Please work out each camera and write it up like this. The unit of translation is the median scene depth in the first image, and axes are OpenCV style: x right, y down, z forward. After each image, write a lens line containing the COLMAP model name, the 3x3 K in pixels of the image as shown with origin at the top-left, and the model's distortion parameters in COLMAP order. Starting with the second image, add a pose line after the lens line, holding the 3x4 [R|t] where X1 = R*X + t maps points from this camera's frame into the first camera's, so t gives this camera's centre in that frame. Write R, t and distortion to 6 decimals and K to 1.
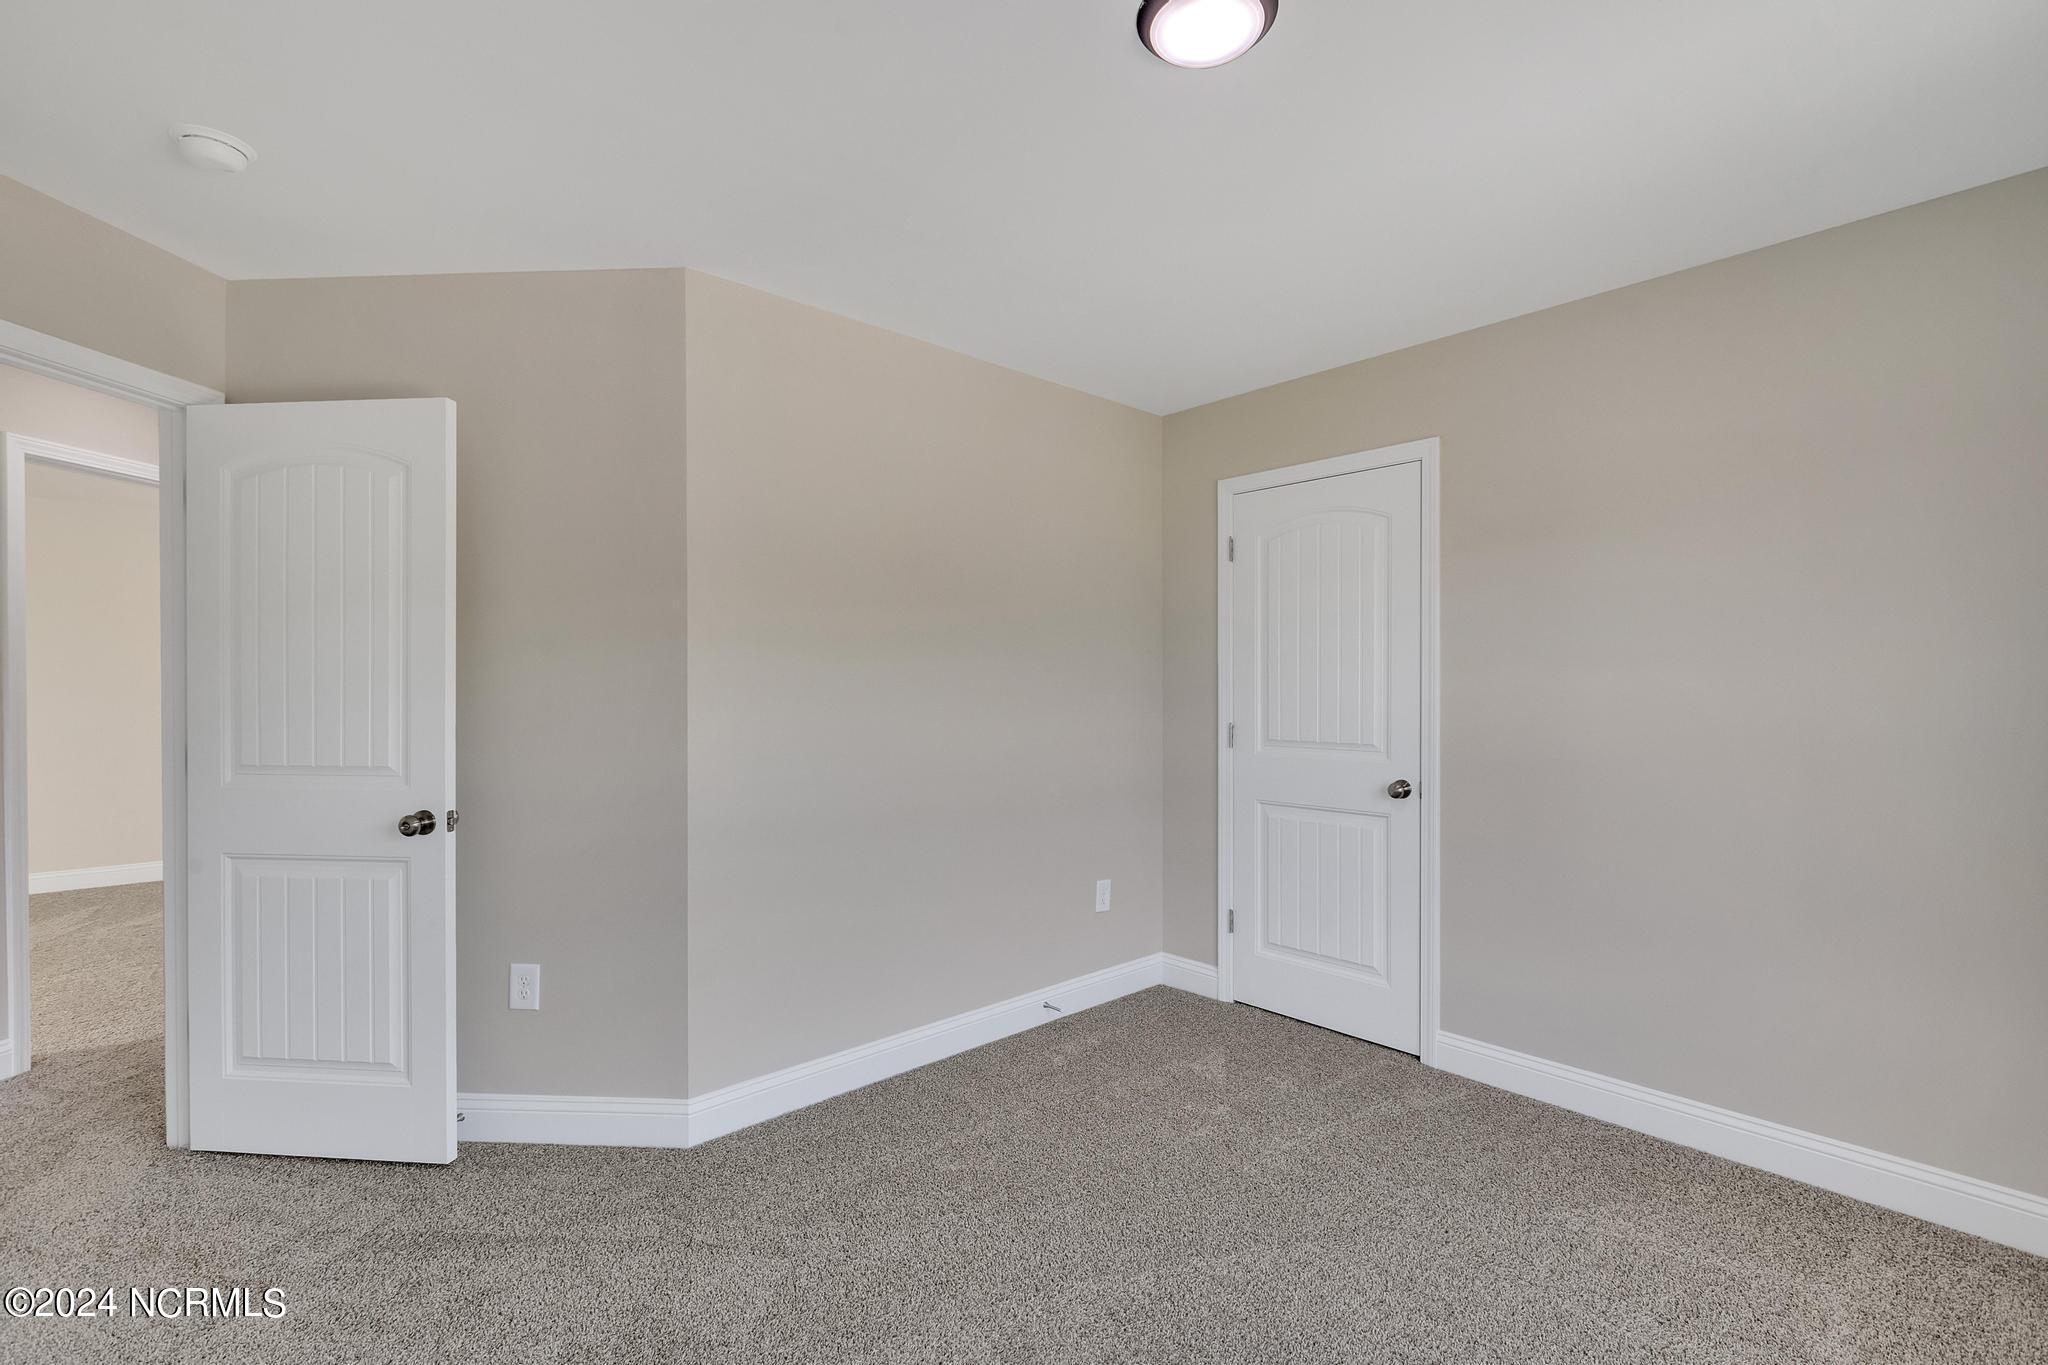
lens RADIAL K [[927.4, 0, 1024.0], [0, 927.4, 682.5], [0, 0, 1]] dist [0.027073, 0.000125]
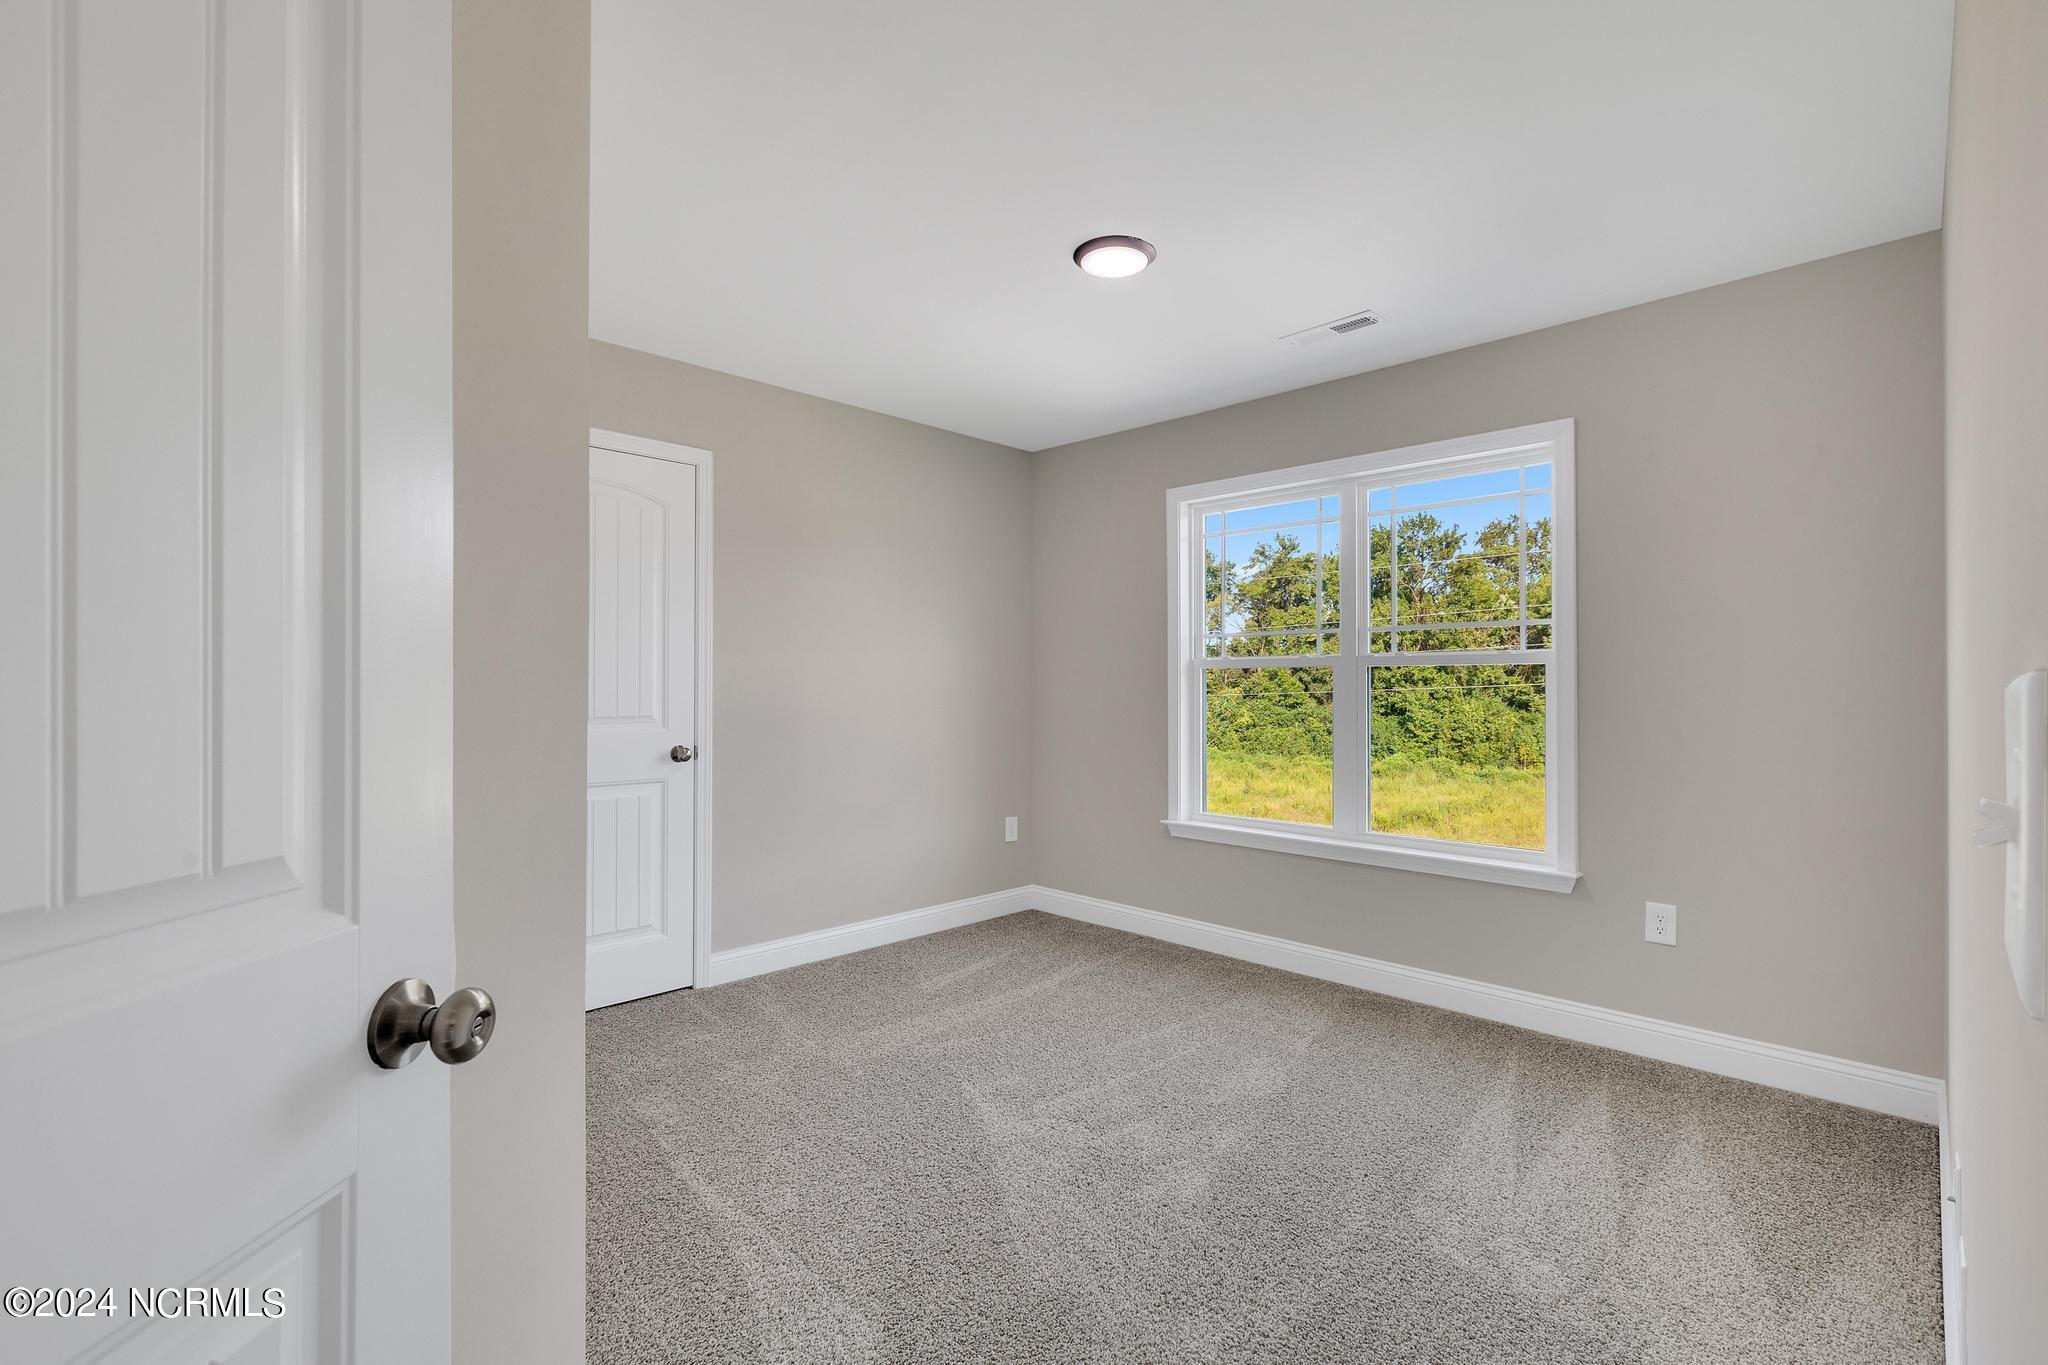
lens RADIAL K [[927.4, 0, 1024.0], [0, 927.4, 682.5], [0, 0, 1]] dist [0.027073, 0.000125]
pose [[-0.049339, 0.003790, 0.998775, -0.731017], [-0.007176, 0.999966, -0.004149, 0.031307], [-0.998756, -0.007372, -0.049310, 0.651062]]
